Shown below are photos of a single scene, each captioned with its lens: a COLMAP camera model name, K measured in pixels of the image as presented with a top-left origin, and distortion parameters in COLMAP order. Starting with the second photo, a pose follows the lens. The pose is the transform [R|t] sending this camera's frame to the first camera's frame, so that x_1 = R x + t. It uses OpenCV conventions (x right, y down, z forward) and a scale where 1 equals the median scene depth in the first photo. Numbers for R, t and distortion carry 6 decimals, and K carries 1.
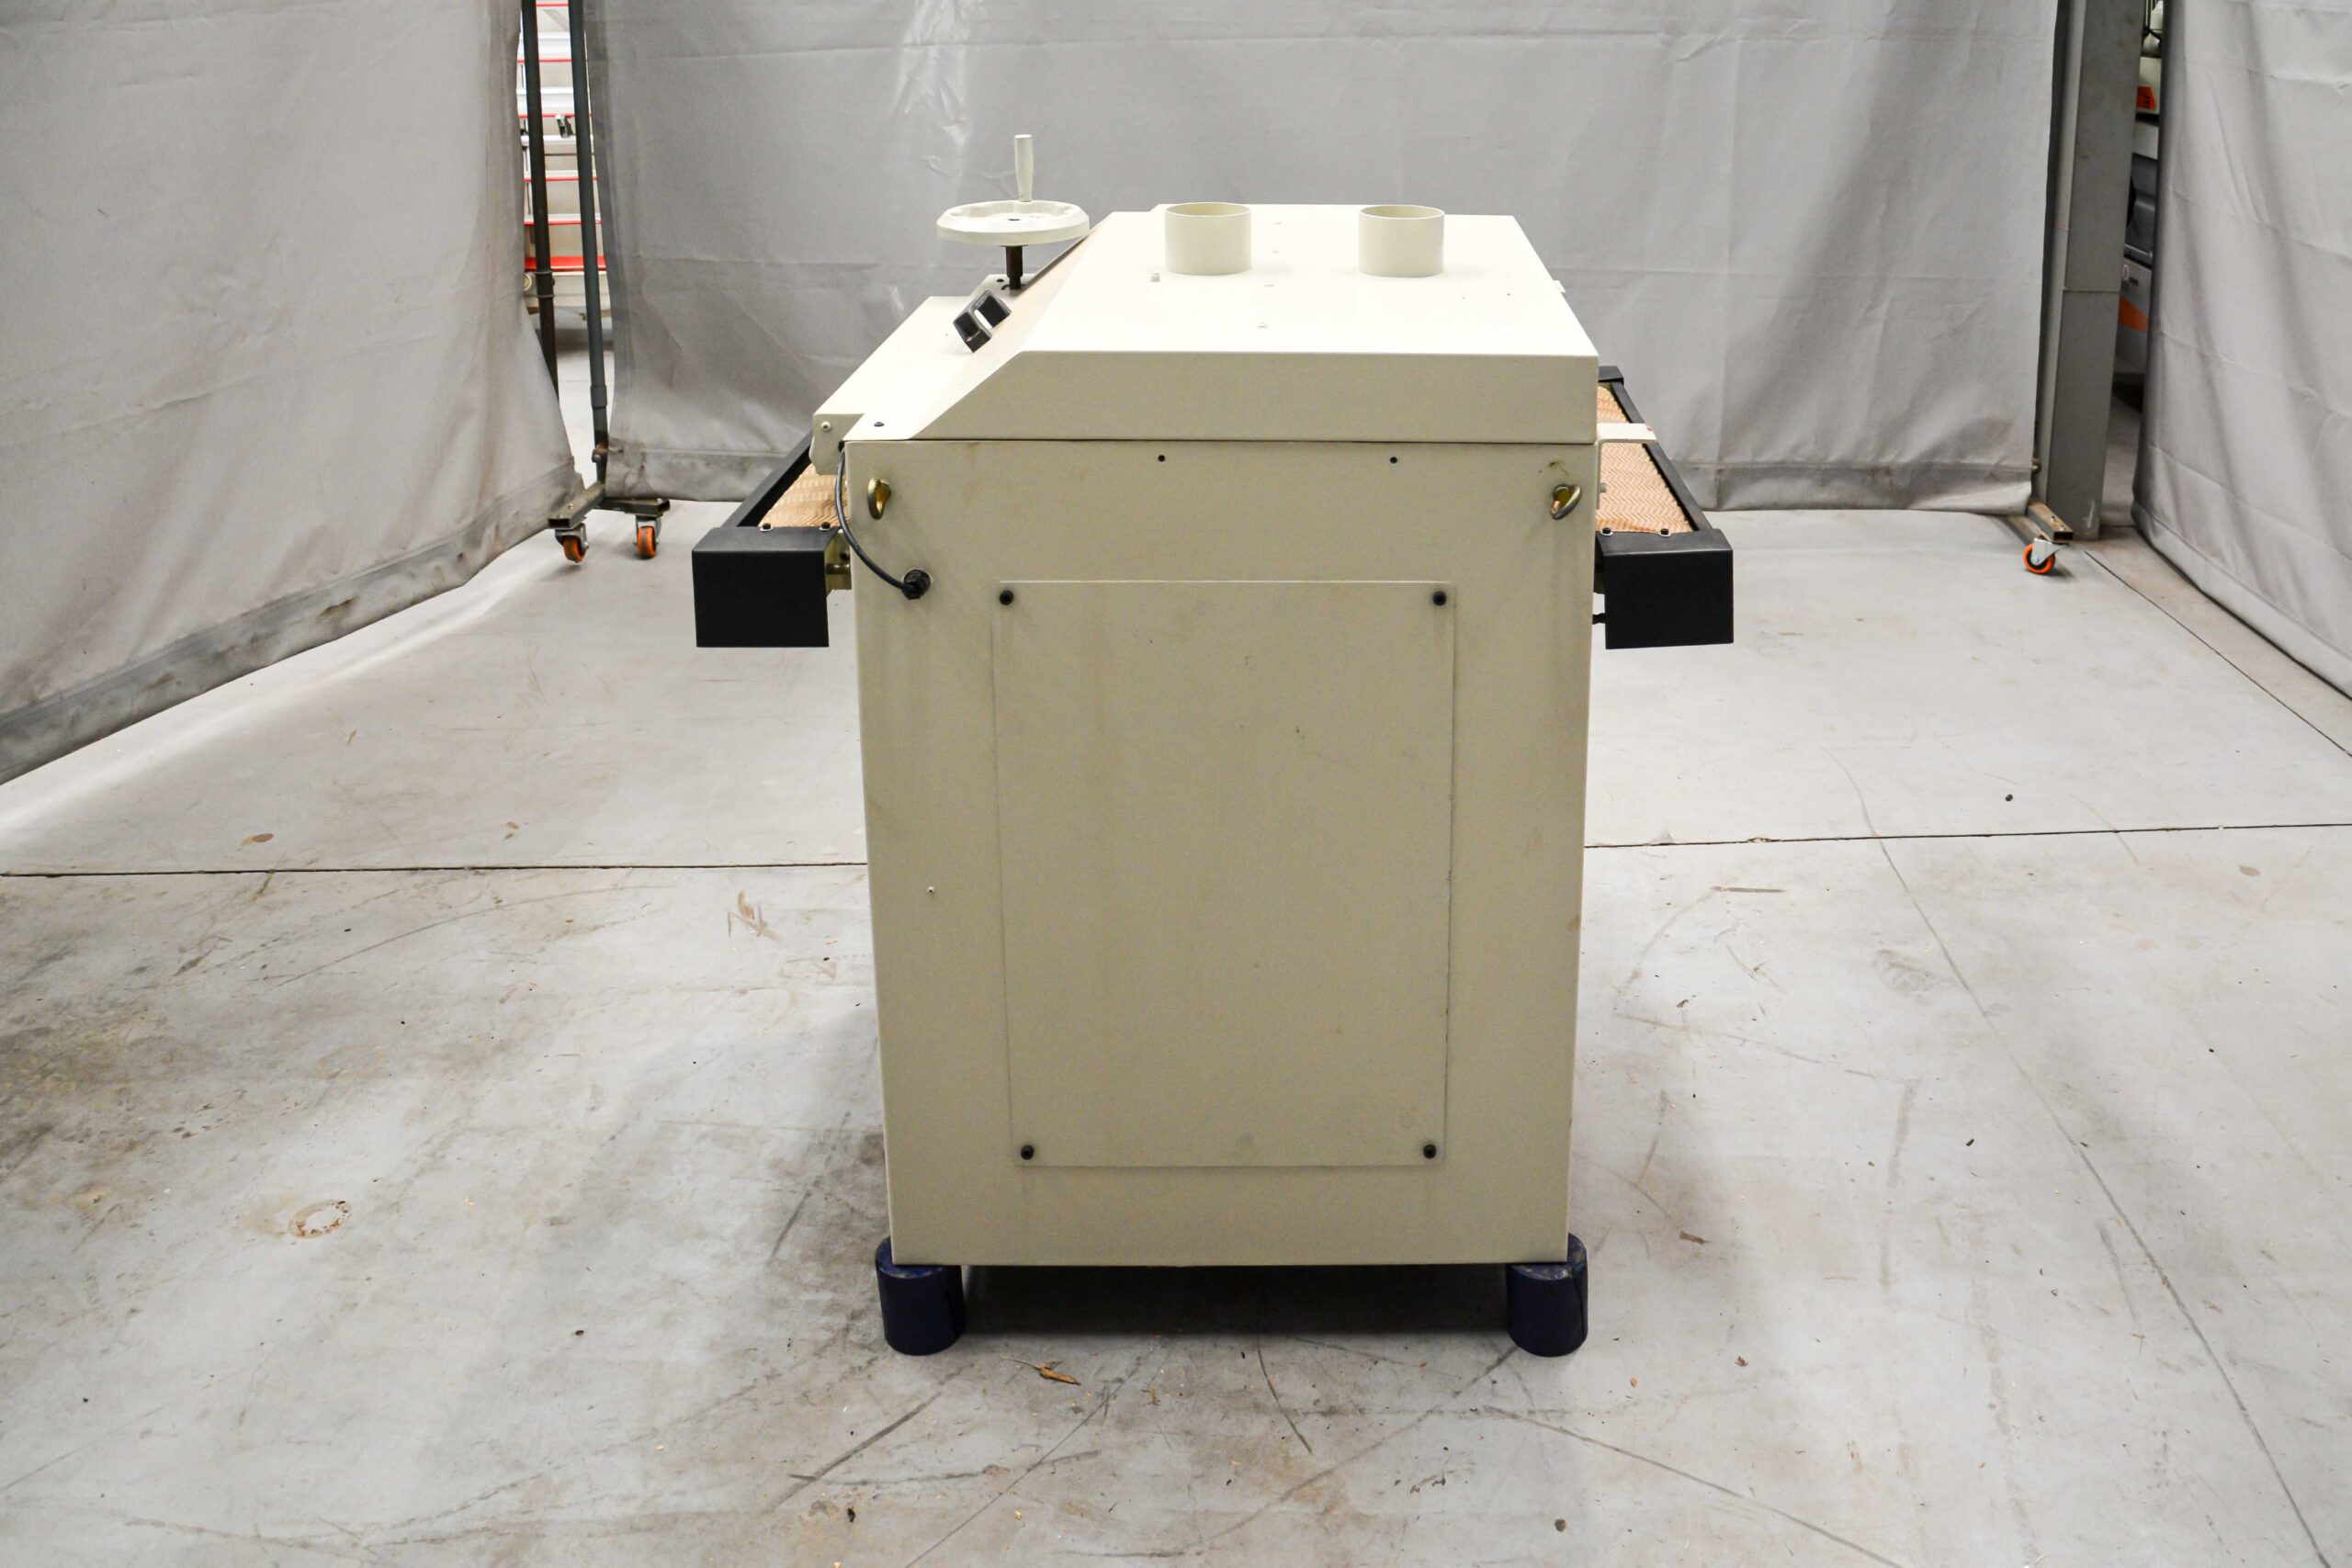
lens RADIAL K [[1878.7, 0, 1361.4], [0, 1878.7, 617.1], [0, 0, 1]] dist [-0.100858, 0.047754]
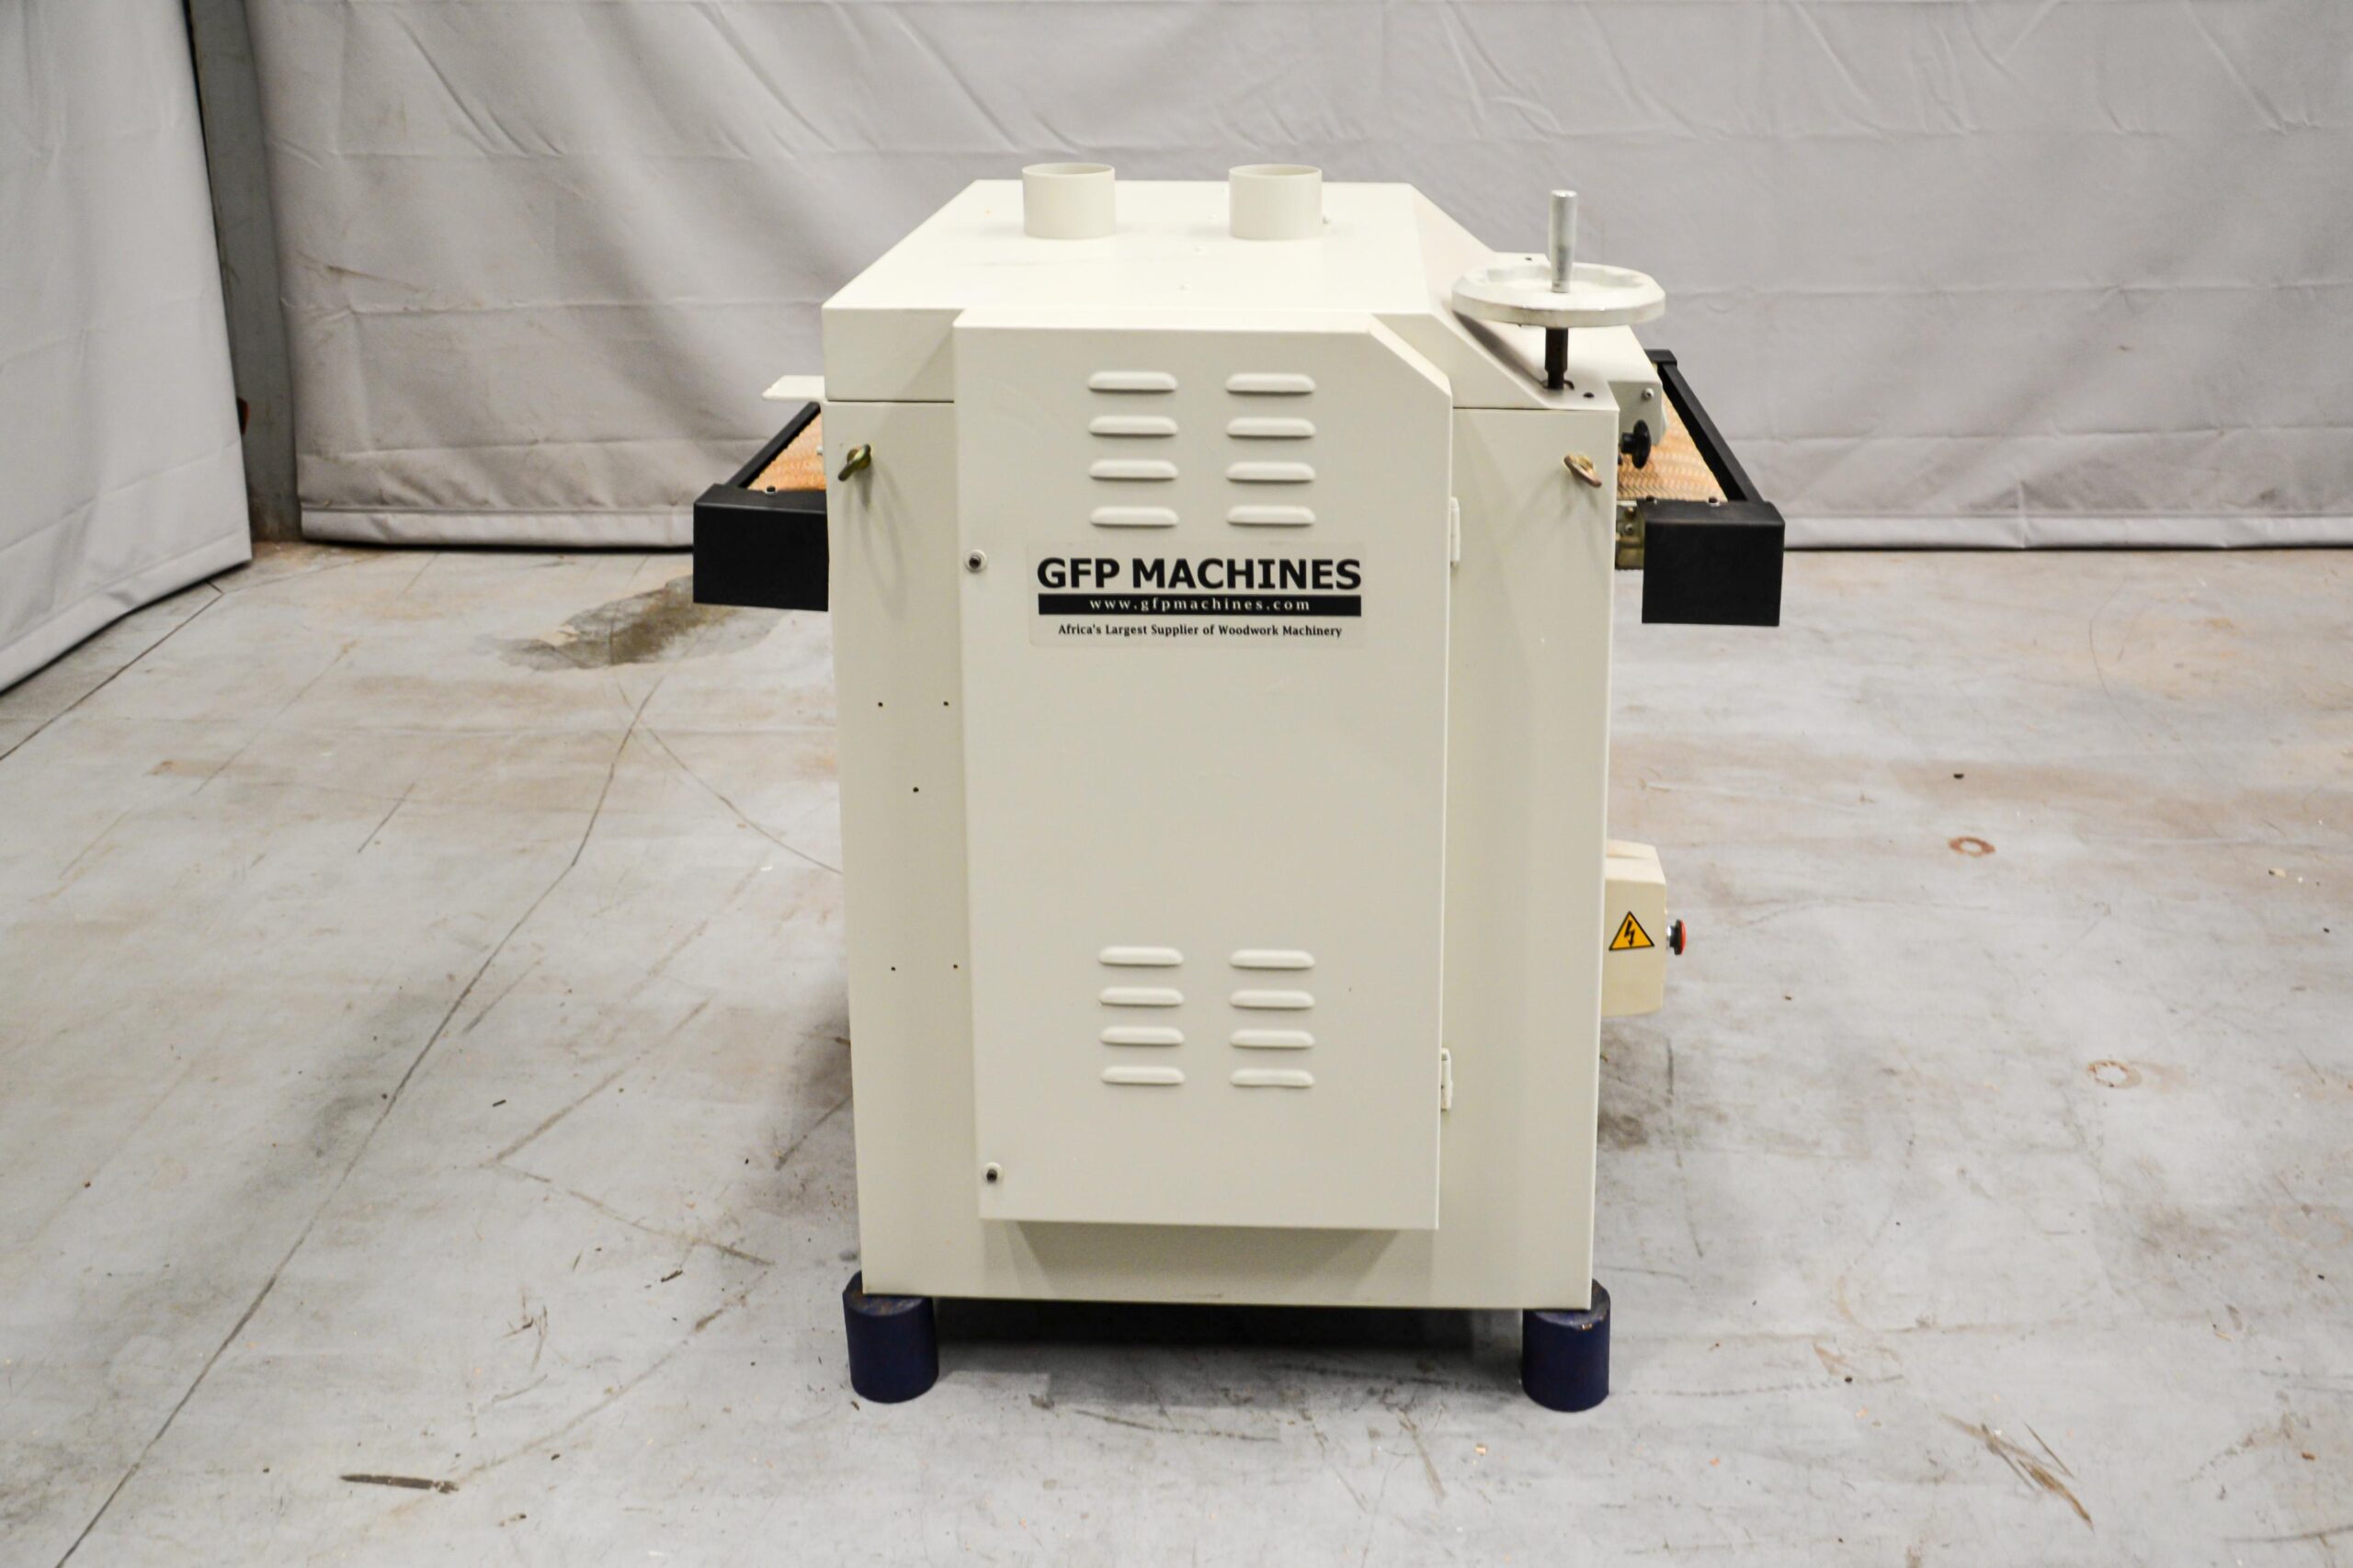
lens RADIAL K [[2211.1, 0, 1286.9], [0, 2211.1, 621.0], [0, 0, 1]] dist [-0.094826, 0.158913]
pose [[-0.998363, -0.035387, 0.044938, -0.147735], [0.001374, 0.770592, 0.637327, -0.755693], [-0.057182, 0.636346, -0.769282, 2.007362]]
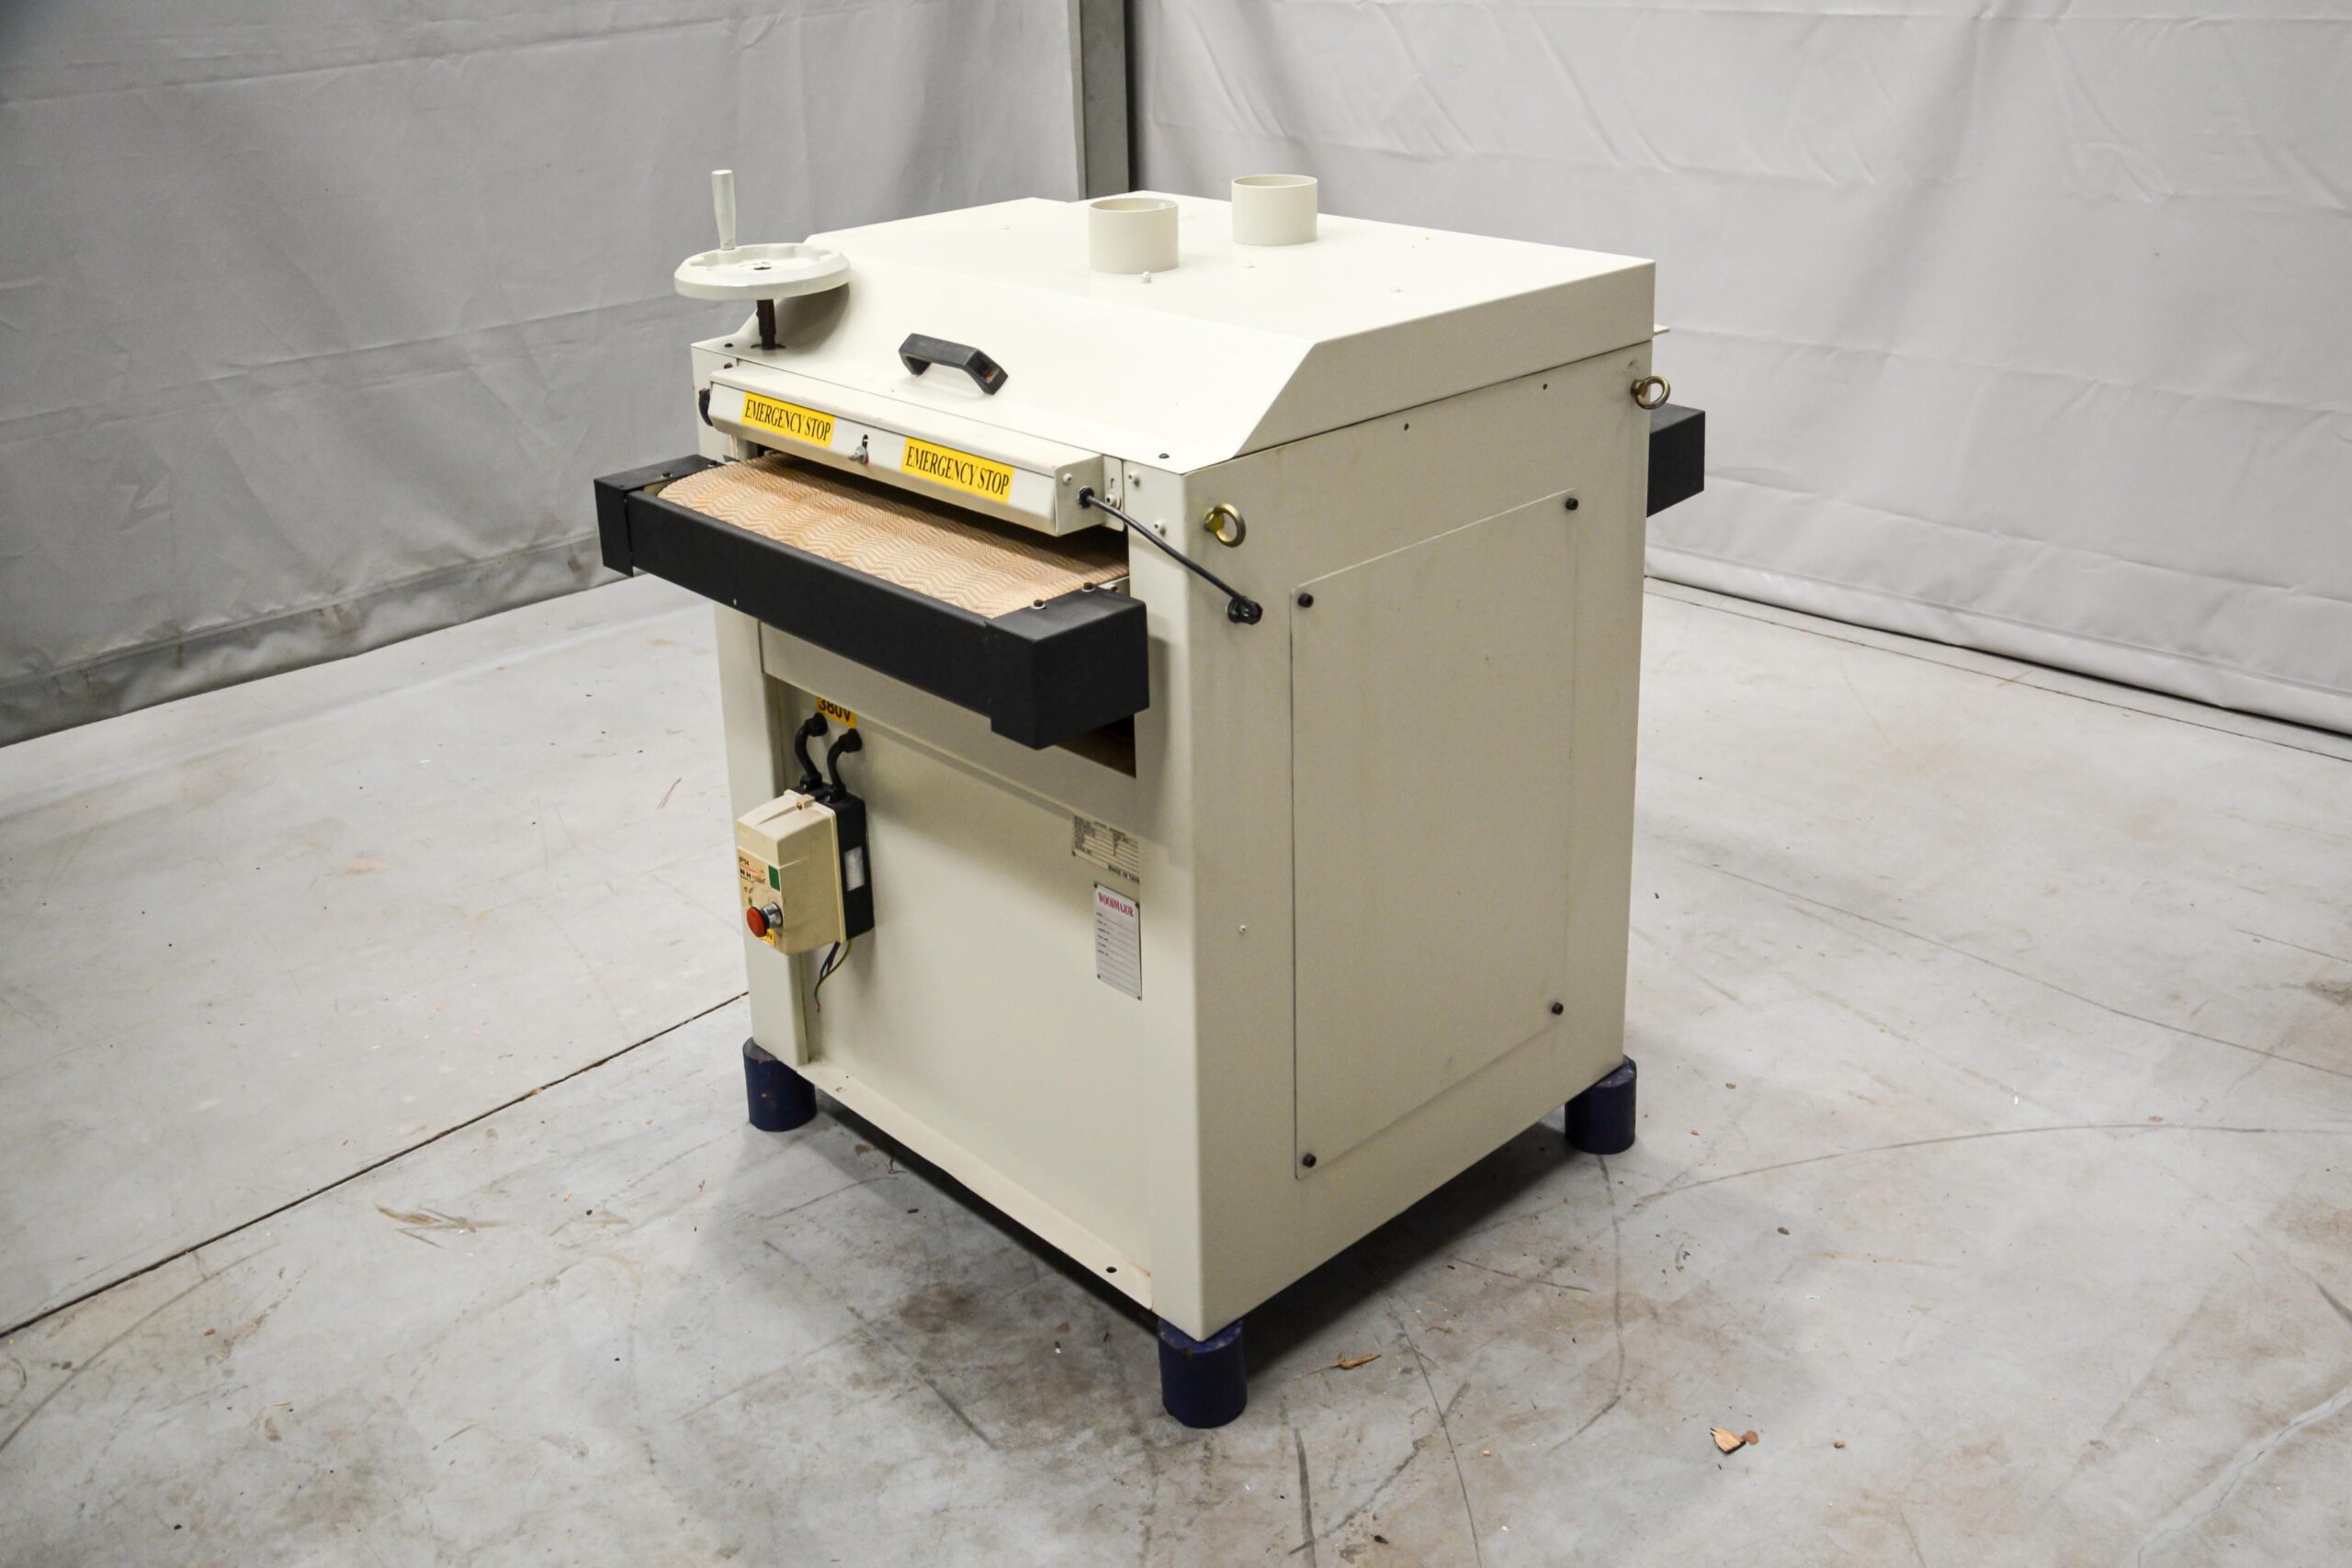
lens RADIAL K [[2068.9, 0, 1223.1], [0, 2068.9, 746.5], [0, 0, 1]] dist [-0.089544, 0.102997]
pose [[0.735976, -0.300262, 0.606780, -0.787215], [0.273541, 0.951738, 0.139179, -0.085594], [-0.619285, 0.063546, 0.782590, 0.138899]]
